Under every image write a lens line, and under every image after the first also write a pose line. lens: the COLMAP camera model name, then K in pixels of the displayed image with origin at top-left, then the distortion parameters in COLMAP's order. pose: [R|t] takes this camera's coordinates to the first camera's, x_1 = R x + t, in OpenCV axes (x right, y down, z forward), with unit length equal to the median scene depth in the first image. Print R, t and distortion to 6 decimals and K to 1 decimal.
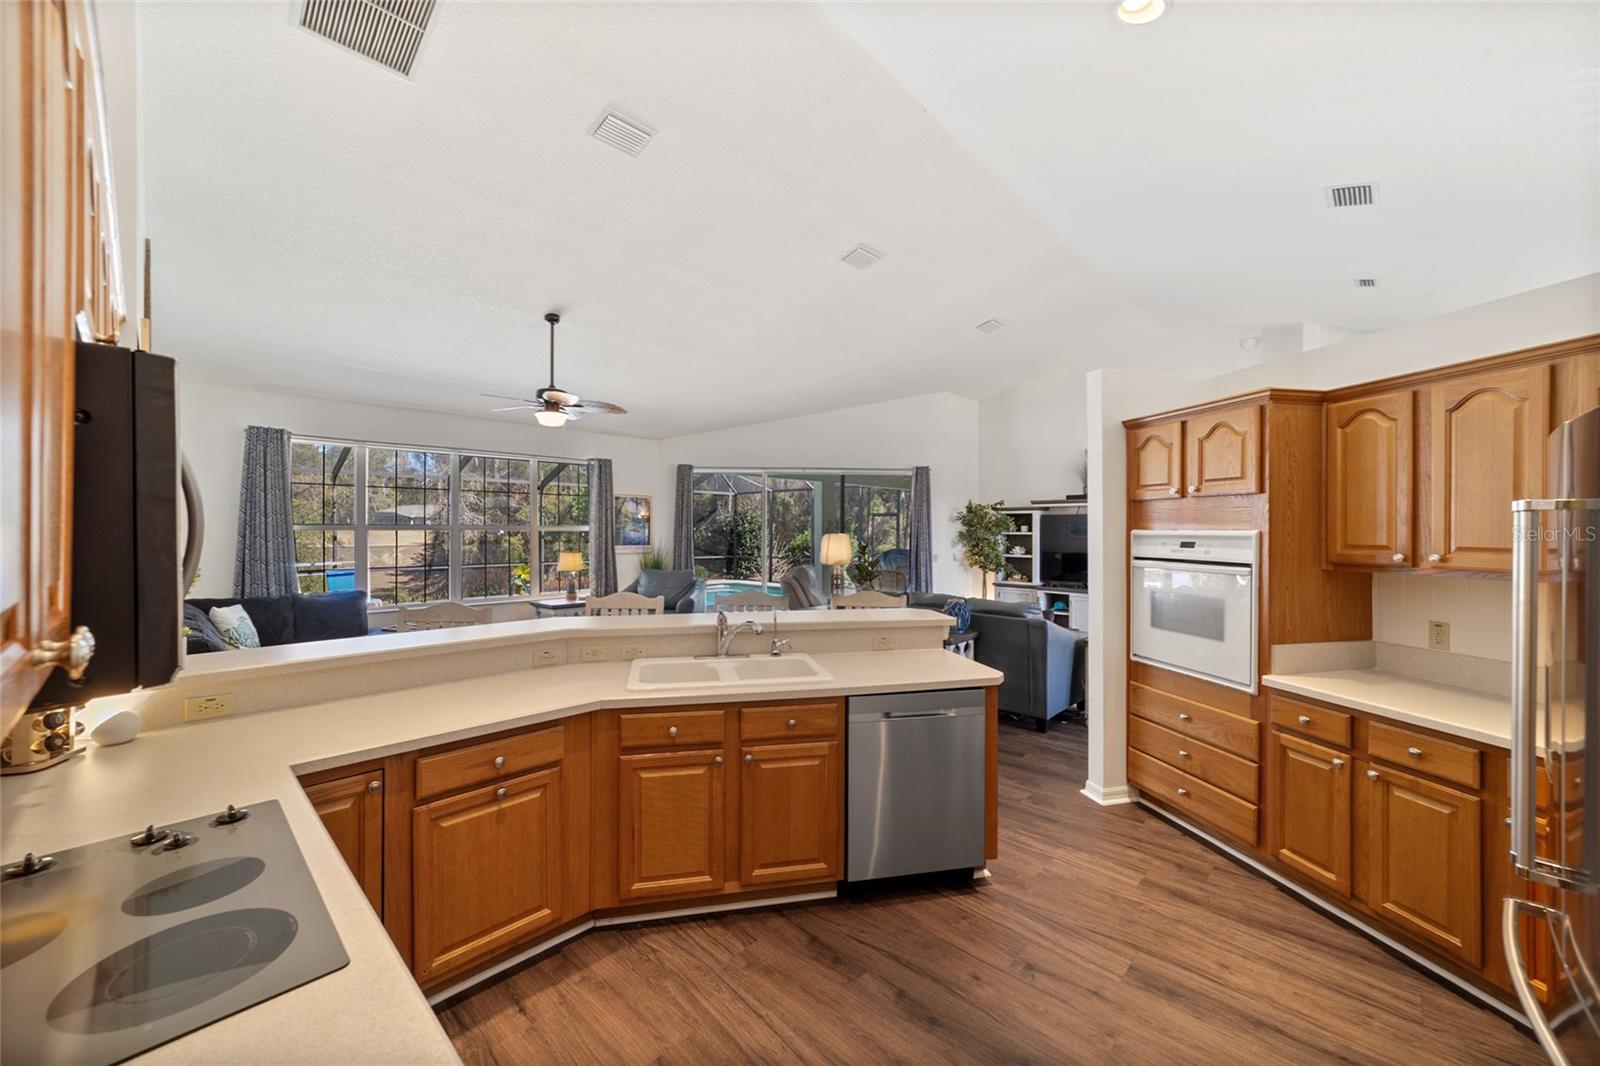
lens RADIAL K [[624.0, 0, 798.3], [0, 624.0, 528.8], [0, 0, 1]] dist [-0.018059, 0.008359]
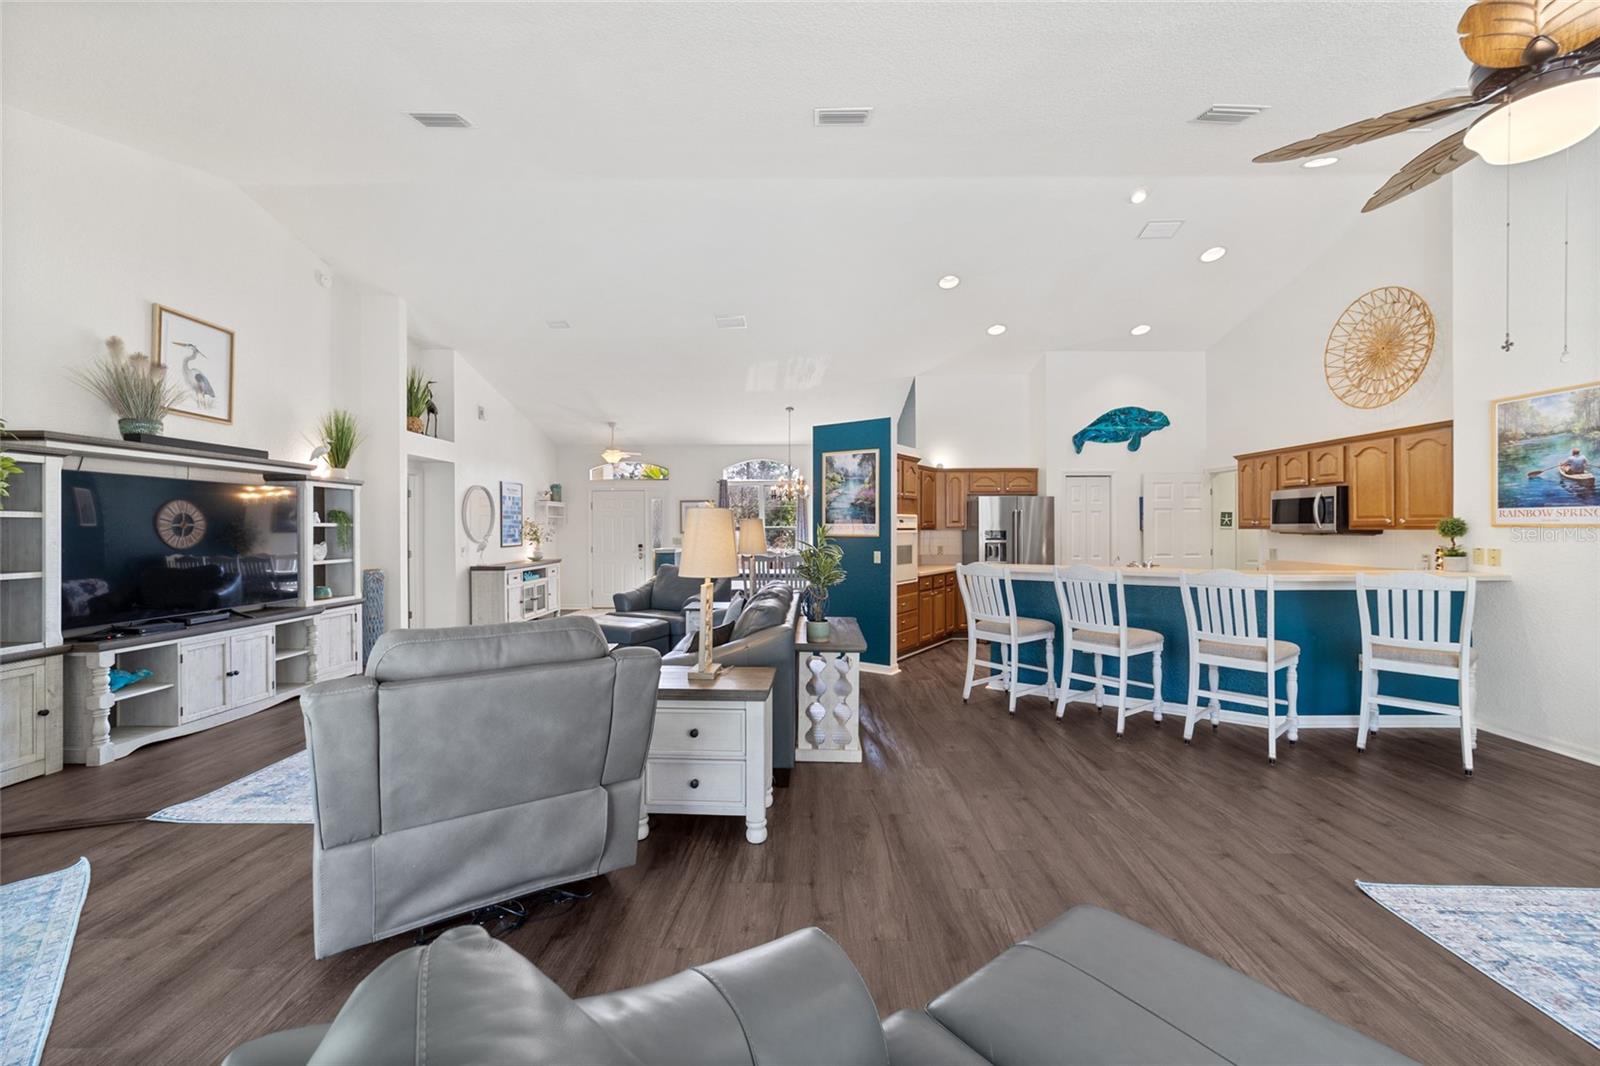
lens RADIAL K [[624.0, 0, 798.3], [0, 624.0, 528.8], [0, 0, 1]] dist [-0.018059, 0.008359]
pose [[-0.680548, -0.002704, 0.732699, -0.353071], [0.000178, 0.999993, 0.003856, 0.023041], [-0.732704, 0.002755, -0.680542, 1.417891]]
